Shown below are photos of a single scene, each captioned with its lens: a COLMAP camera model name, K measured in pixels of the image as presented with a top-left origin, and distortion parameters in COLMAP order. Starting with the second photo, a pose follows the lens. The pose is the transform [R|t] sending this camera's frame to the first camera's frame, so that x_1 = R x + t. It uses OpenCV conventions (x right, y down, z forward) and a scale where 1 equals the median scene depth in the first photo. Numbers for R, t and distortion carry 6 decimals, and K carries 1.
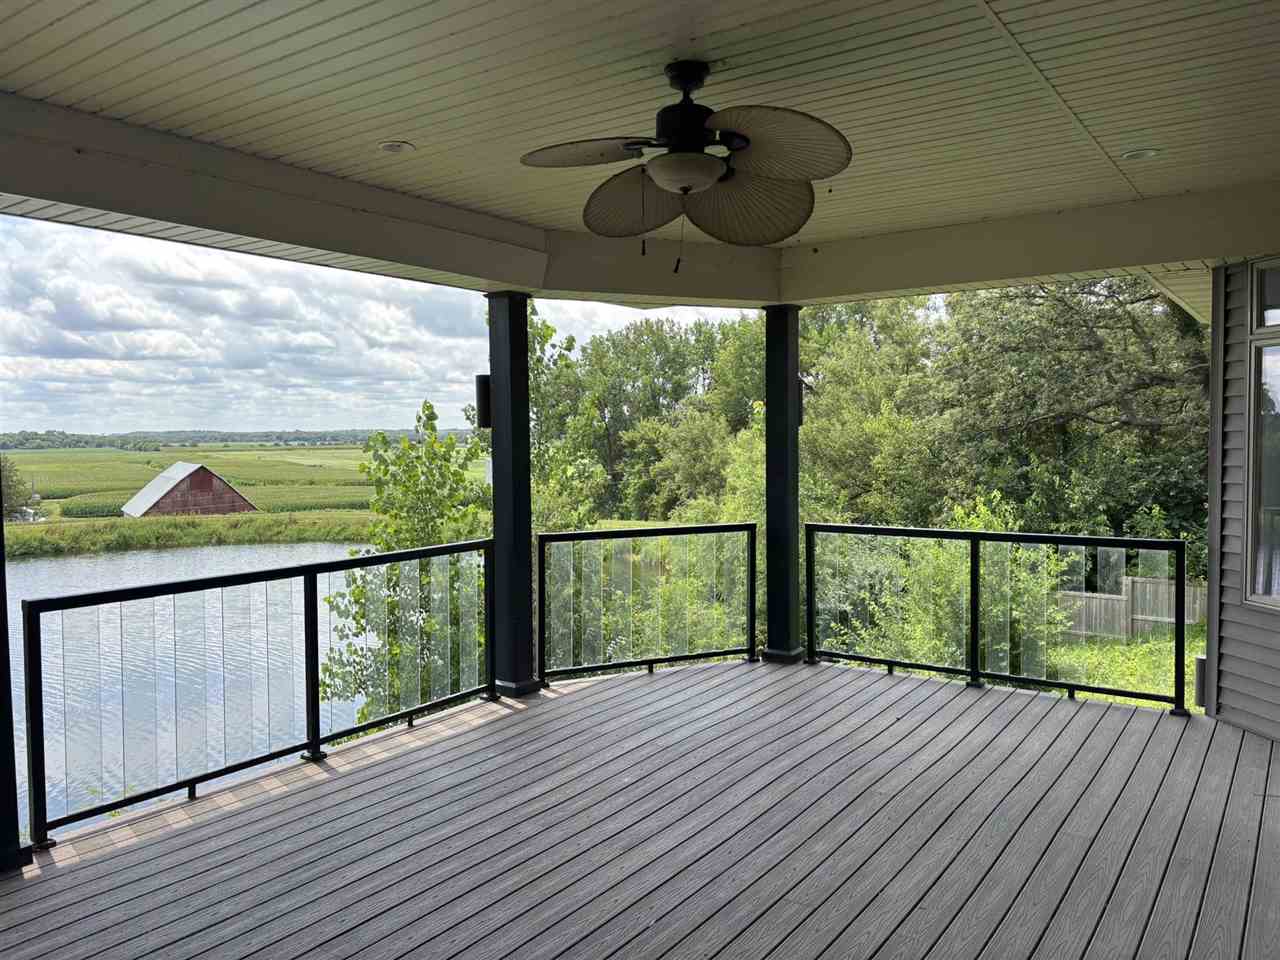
lens RADIAL K [[970.2, 0, 639.6], [0, 970.2, 481.7], [0, 0, 1]] dist [0.024126, -0.004201]
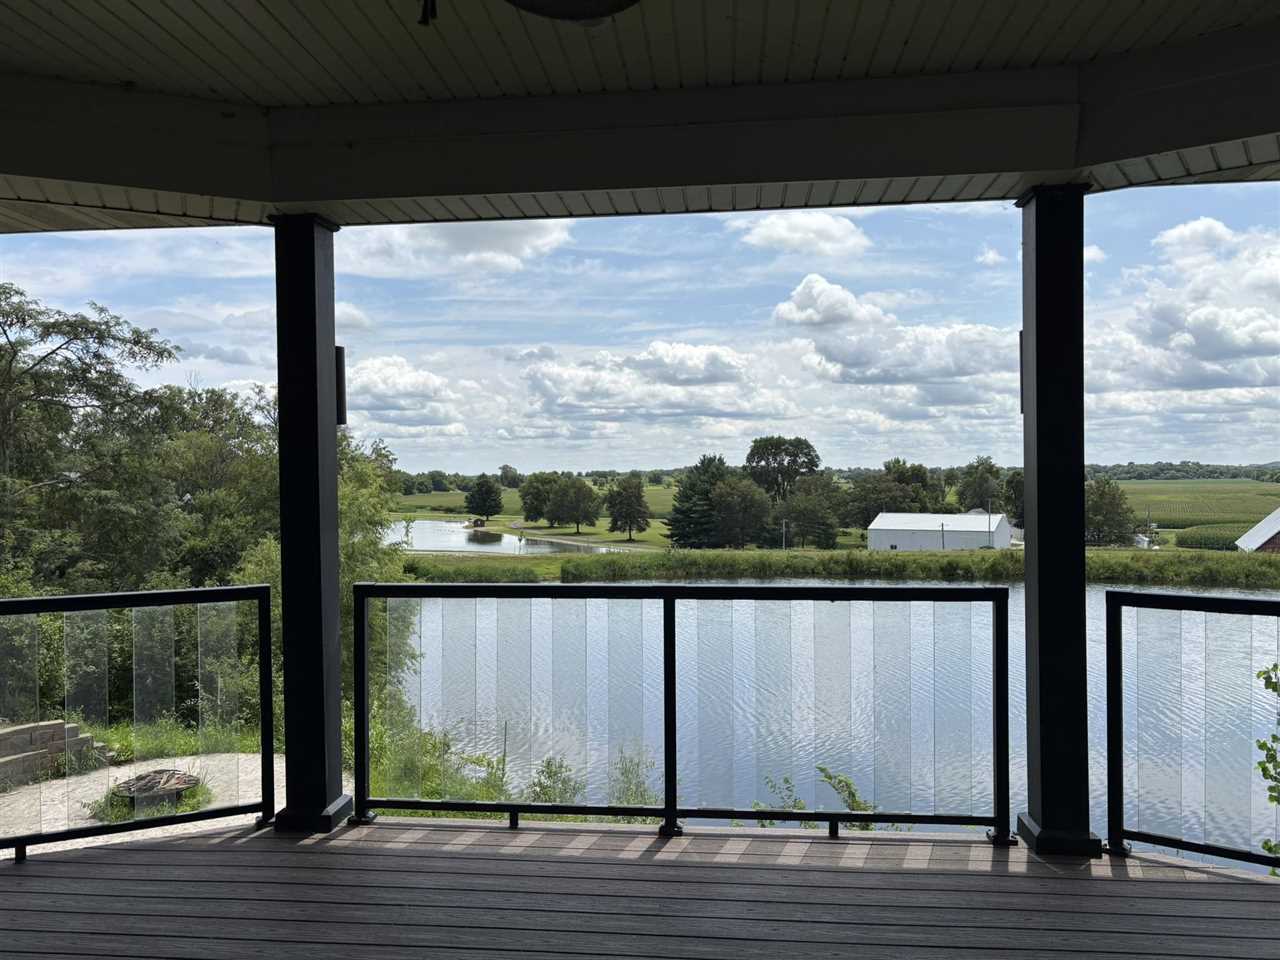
lens RADIAL K [[967.0, 0, 626.6], [0, 967.0, 481.6], [0, 0, 1]] dist [0.038807, -0.004758]
pose [[0.487295, 0.010128, -0.873179, 0.279659], [-0.037710, 0.999244, -0.009454, 0.006450], [0.872423, 0.037534, 0.487308, 0.471626]]
